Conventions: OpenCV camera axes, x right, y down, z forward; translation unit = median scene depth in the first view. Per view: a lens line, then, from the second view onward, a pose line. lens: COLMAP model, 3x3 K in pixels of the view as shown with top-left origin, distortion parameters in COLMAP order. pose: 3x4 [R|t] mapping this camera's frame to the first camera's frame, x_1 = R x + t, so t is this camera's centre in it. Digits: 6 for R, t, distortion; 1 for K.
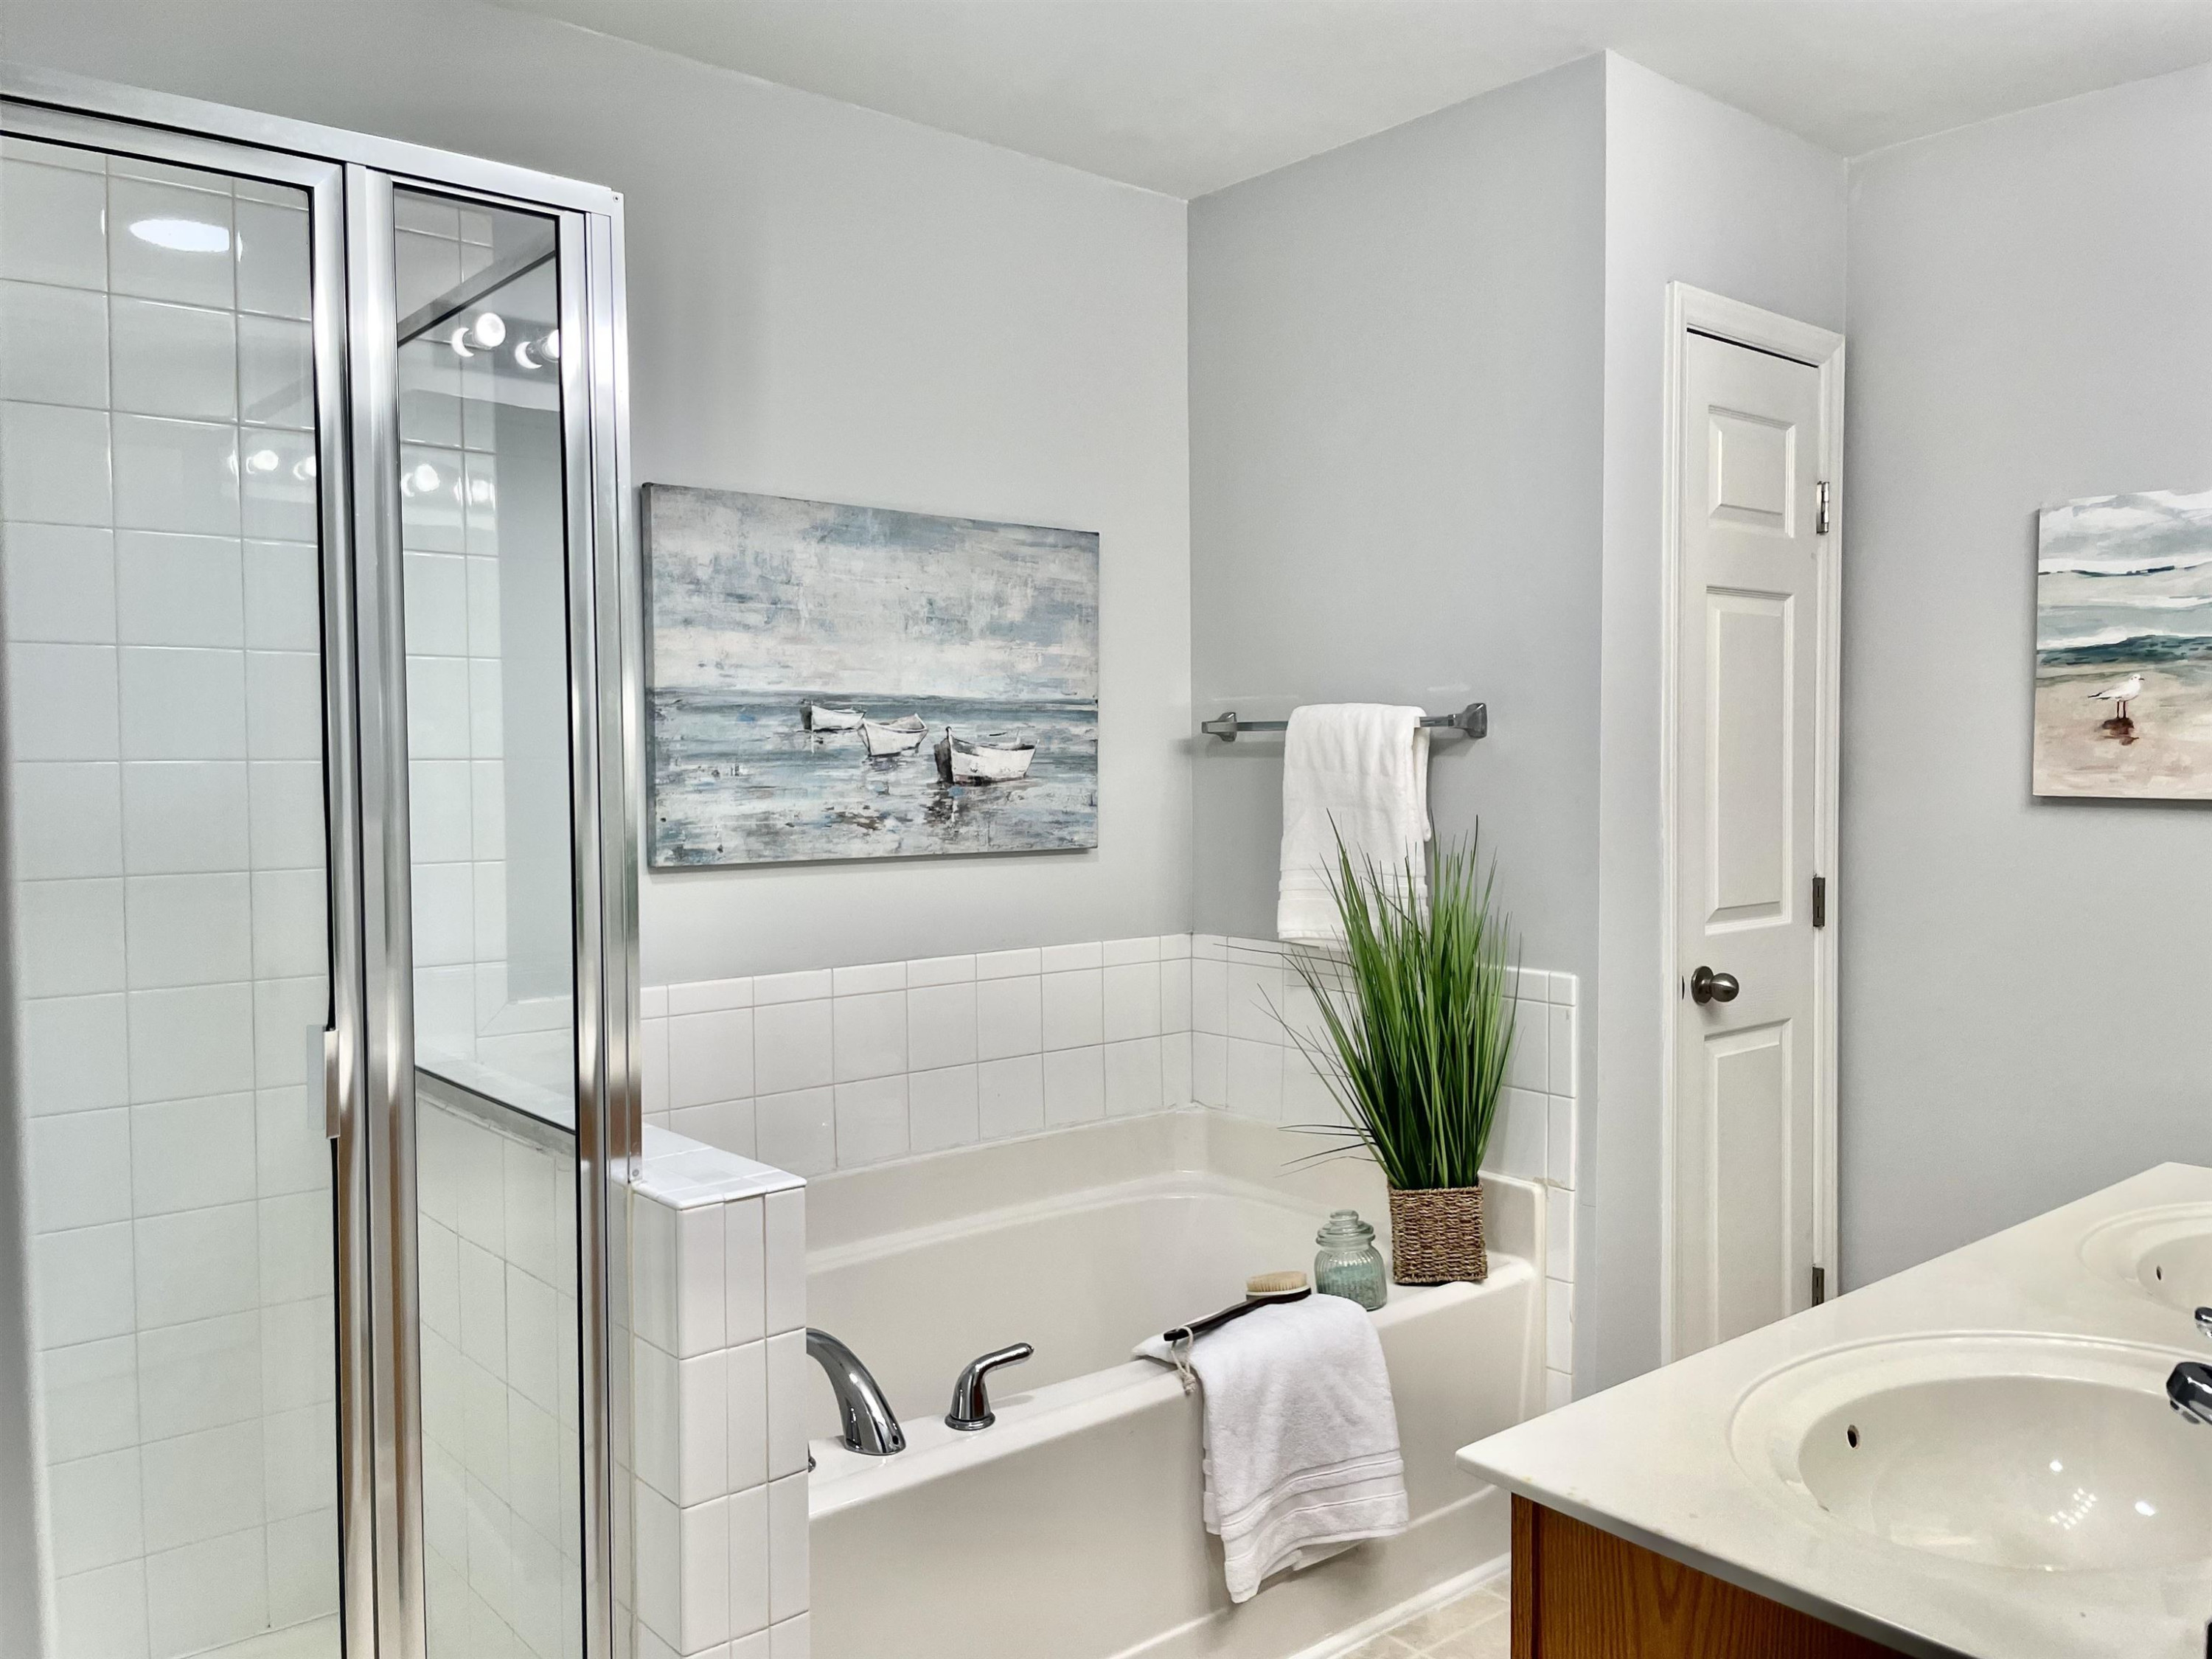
lens RADIAL K [[1650.0, 0, 1110.3], [0, 1650.0, 809.5], [0, 0, 1]] dist [0.128898, -0.170139]
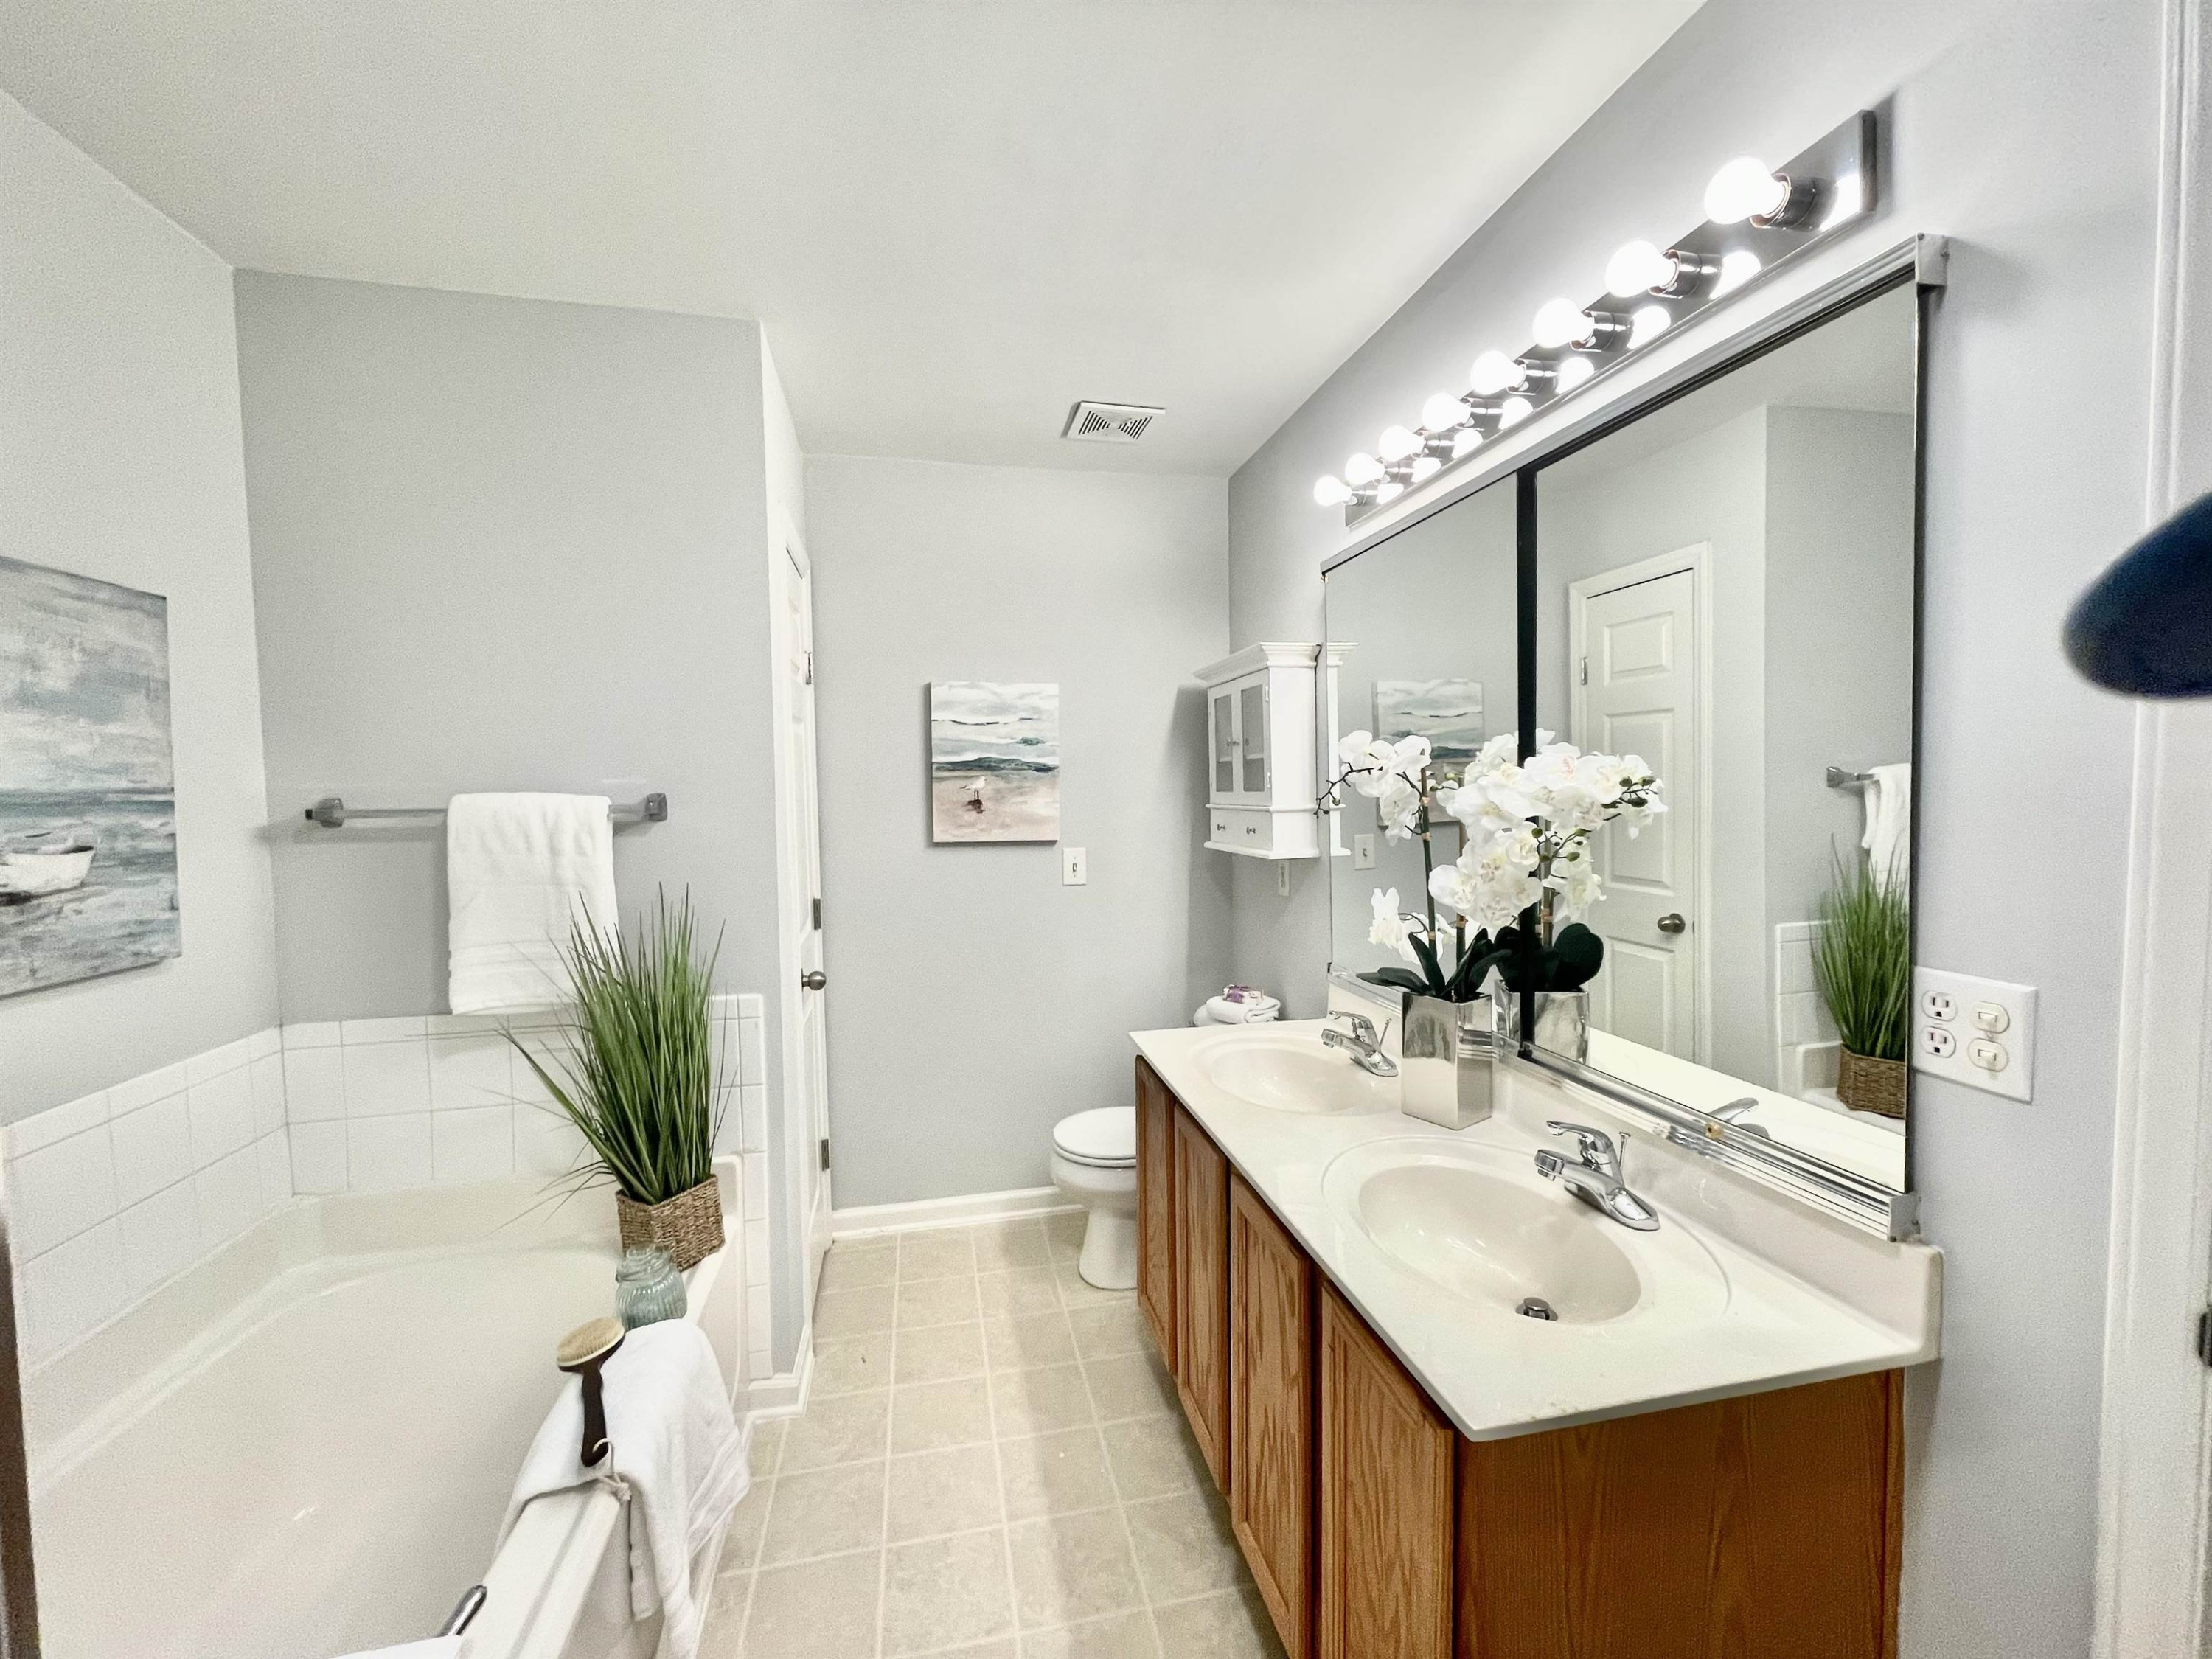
lens RADIAL K [[889.9, 0, 1106.0], [0, 889.9, 829.5], [0, 0, 1]] dist [-0.001951, -0.000094]
pose [[0.478931, -0.044029, 0.876748, -0.191191], [0.042537, 0.998732, 0.026919, -0.037572], [-0.876821, 0.024402, 0.480197, 0.356489]]
